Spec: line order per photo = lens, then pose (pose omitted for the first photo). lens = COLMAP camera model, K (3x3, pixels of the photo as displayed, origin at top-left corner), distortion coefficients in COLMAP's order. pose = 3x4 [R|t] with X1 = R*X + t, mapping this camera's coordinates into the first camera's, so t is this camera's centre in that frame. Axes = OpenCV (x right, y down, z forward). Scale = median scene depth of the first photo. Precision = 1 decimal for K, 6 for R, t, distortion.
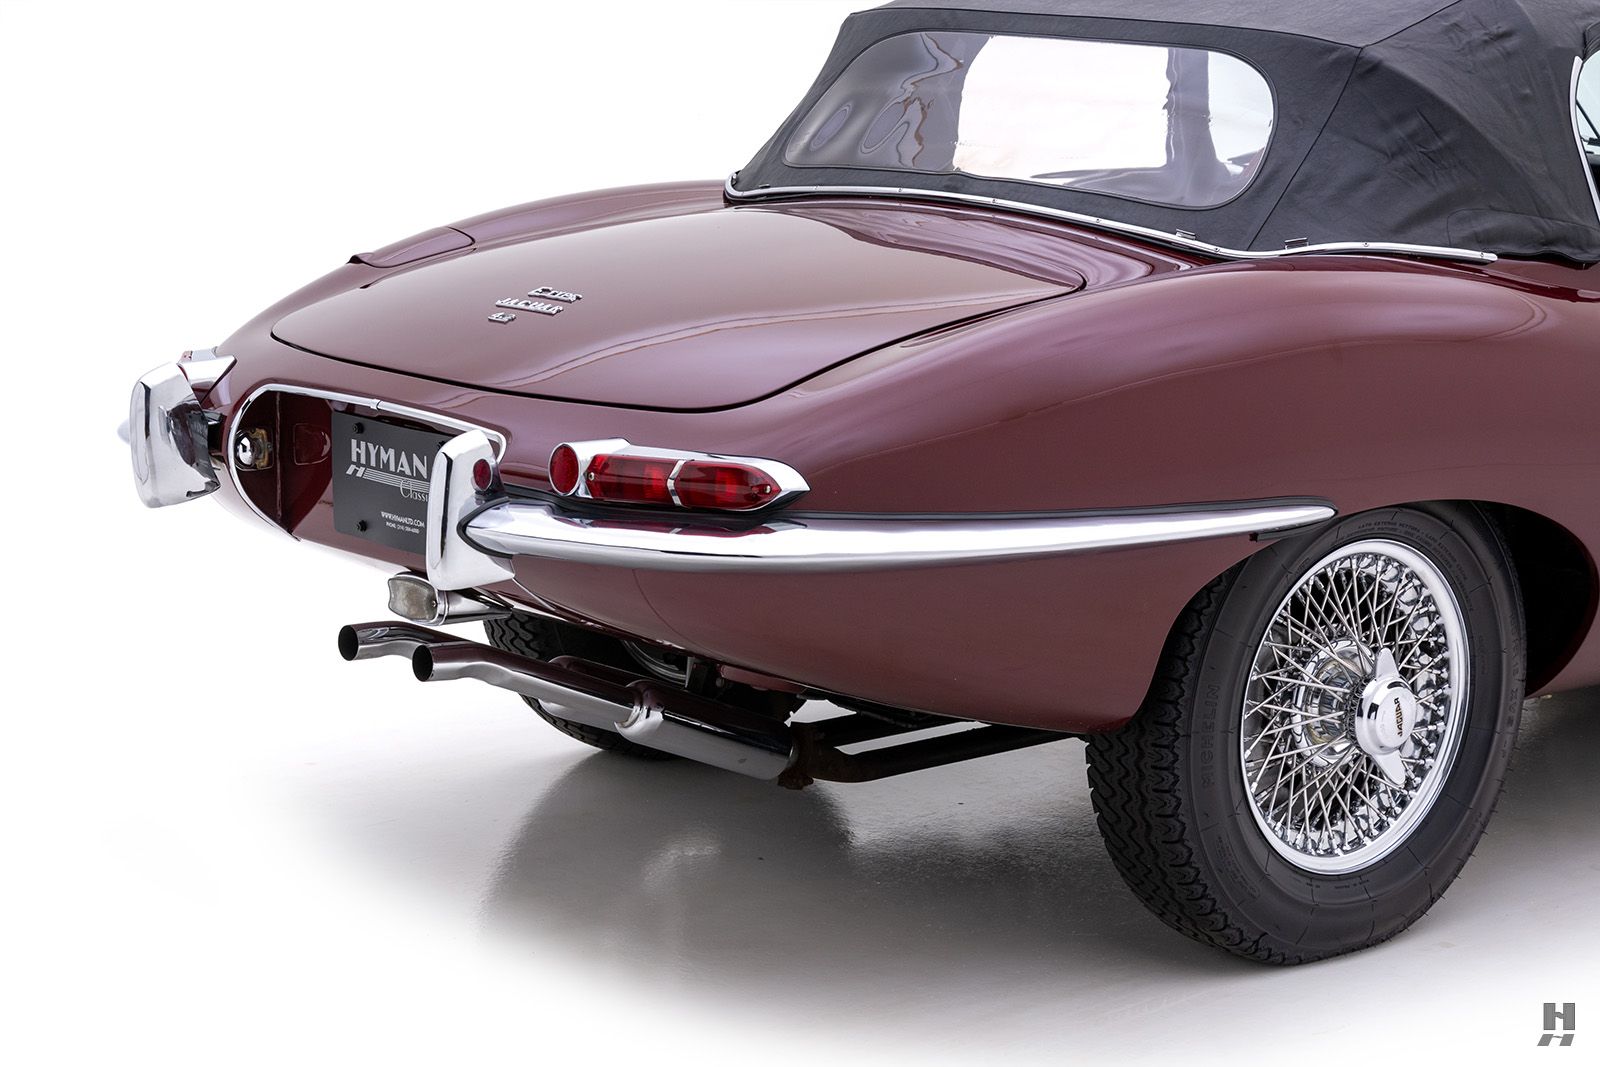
lens RADIAL K [[3670.0, 0, 789.5], [0, 3670.0, 533.6], [0, 0, 1]] dist [-0.003872, 0.000000]
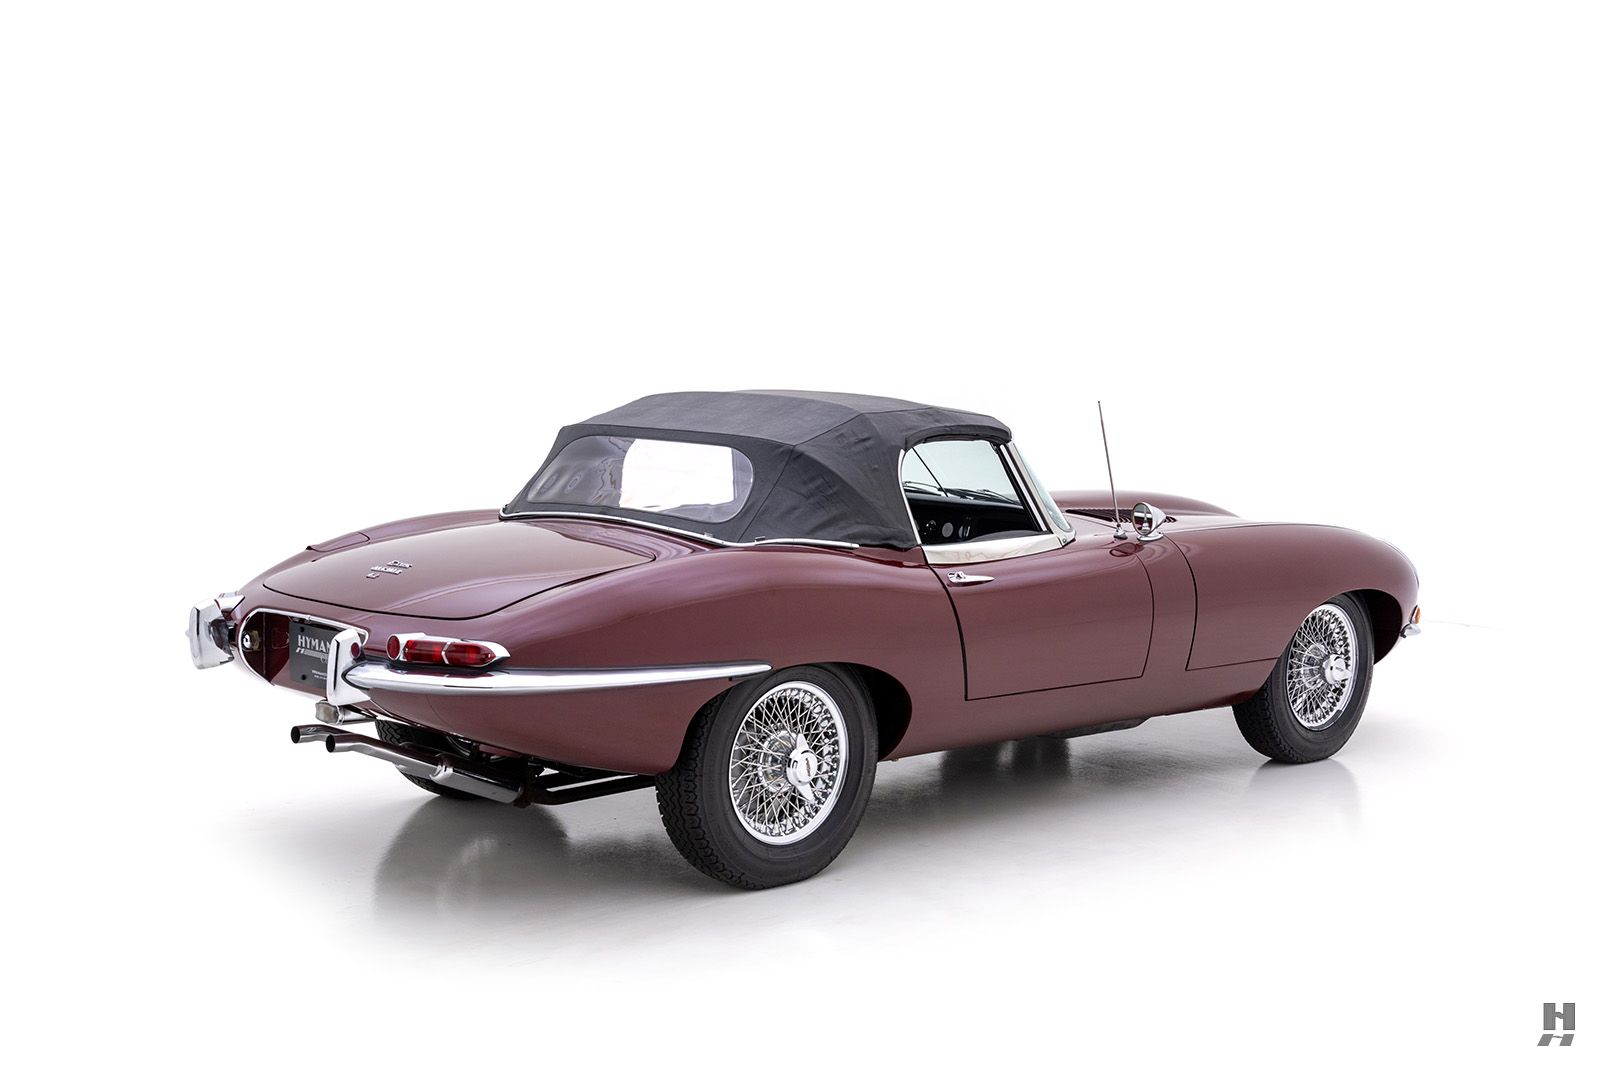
lens RADIAL K [[2151.2, 0, 810.8], [0, 2151.2, 519.0], [0, 0, 1]] dist [-0.019318, 0.000000]
pose [[0.997741, -0.000635, 0.067174, 0.084532], [0.006657, 0.995968, -0.089466, 0.018748], [-0.066846, 0.089711, 0.993722, -0.214198]]
